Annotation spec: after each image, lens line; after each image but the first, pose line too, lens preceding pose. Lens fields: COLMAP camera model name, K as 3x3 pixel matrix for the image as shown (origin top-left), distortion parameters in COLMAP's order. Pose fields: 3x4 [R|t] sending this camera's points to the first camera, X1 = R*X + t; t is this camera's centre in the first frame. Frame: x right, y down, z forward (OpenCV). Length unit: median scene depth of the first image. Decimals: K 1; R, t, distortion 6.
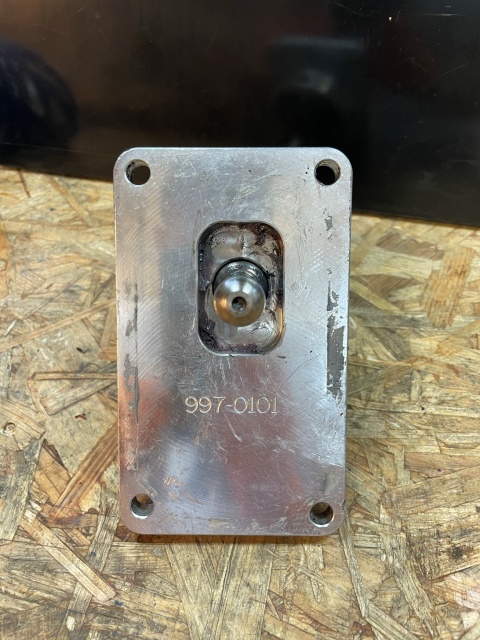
lens RADIAL K [[499.7, 0, 236.2], [0, 499.7, 311.9], [0, 0, 1]] dist [0.063000, -0.122901]
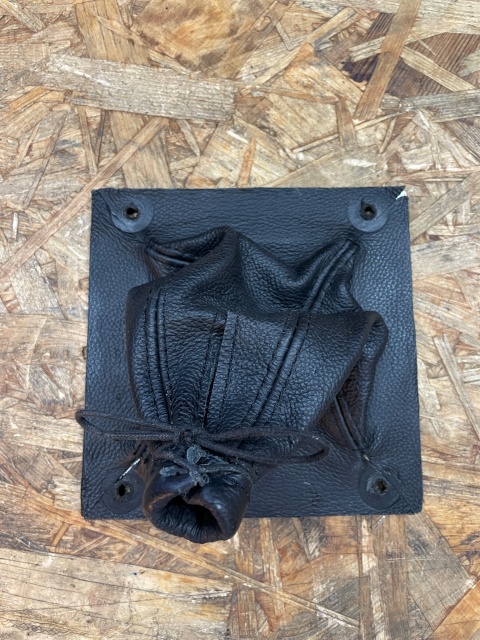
lens RADIAL K [[499.7, 0, 241.3], [0, 499.7, 317.9], [0, 0, 1]] dist [0.063000, -0.122901]
pose [[0.967032, -0.249975, 0.048589, -0.214981], [0.172688, 0.783957, 0.596313, -0.325378], [-0.187155, -0.568264, 0.801280, 0.255480]]
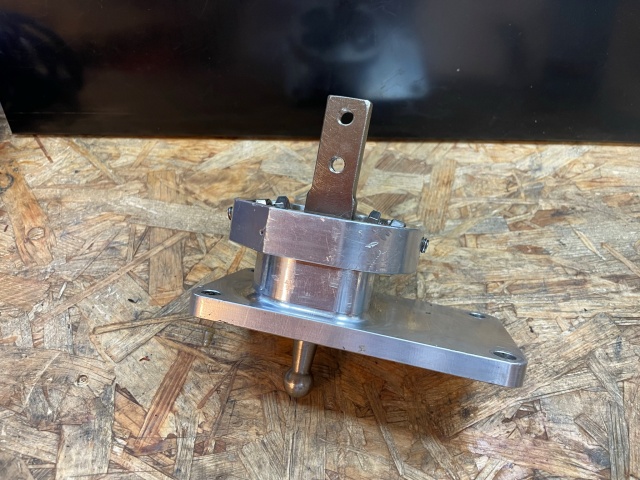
lens RADIAL K [[499.7, 0, 316.7], [0, 499.7, 234.0], [0, 0, 1]] dist [0.063000, -0.122901]
pose [[0.982528, -0.147311, 0.113743, -0.011545], [0.143327, 0.988763, 0.042487, -0.069866], [-0.118724, -0.025442, 0.992601, -0.188458]]
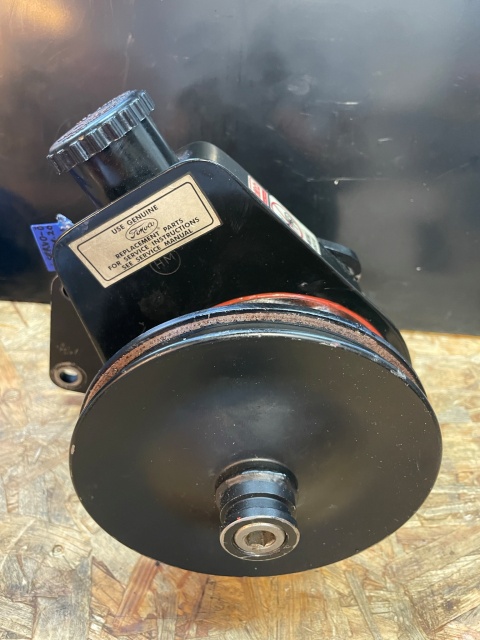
lens RADIAL K [[499.7, 0, 236.9], [0, 499.7, 318.3], [0, 0, 1]] dist [0.063000, -0.122901]
pose [[0.985705, -0.058500, 0.157998, -0.211624], [0.080596, 0.987247, -0.137284, -0.093192], [-0.147953, 0.148055, 0.977849, -0.228607]]
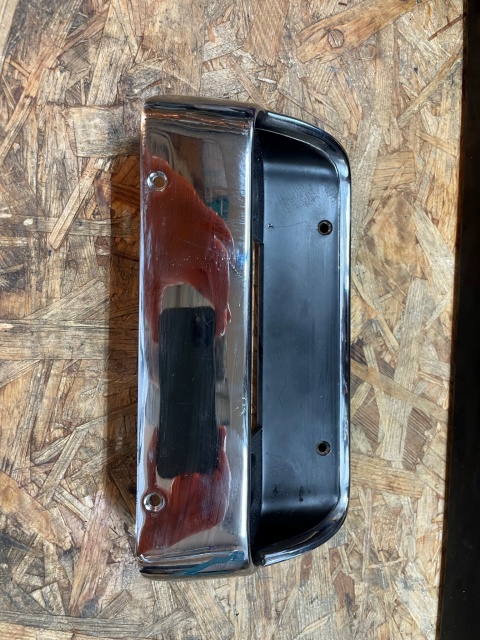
lens RADIAL K [[499.7, 0, 242.1], [0, 499.7, 319.2], [0, 0, 1]] dist [0.063000, -0.122901]
pose [[0.168333, 0.981418, 0.092097, -0.078370], [-0.919374, 0.122615, 0.373787, -0.307135], [0.355549, -0.147592, 0.922931, -0.075296]]
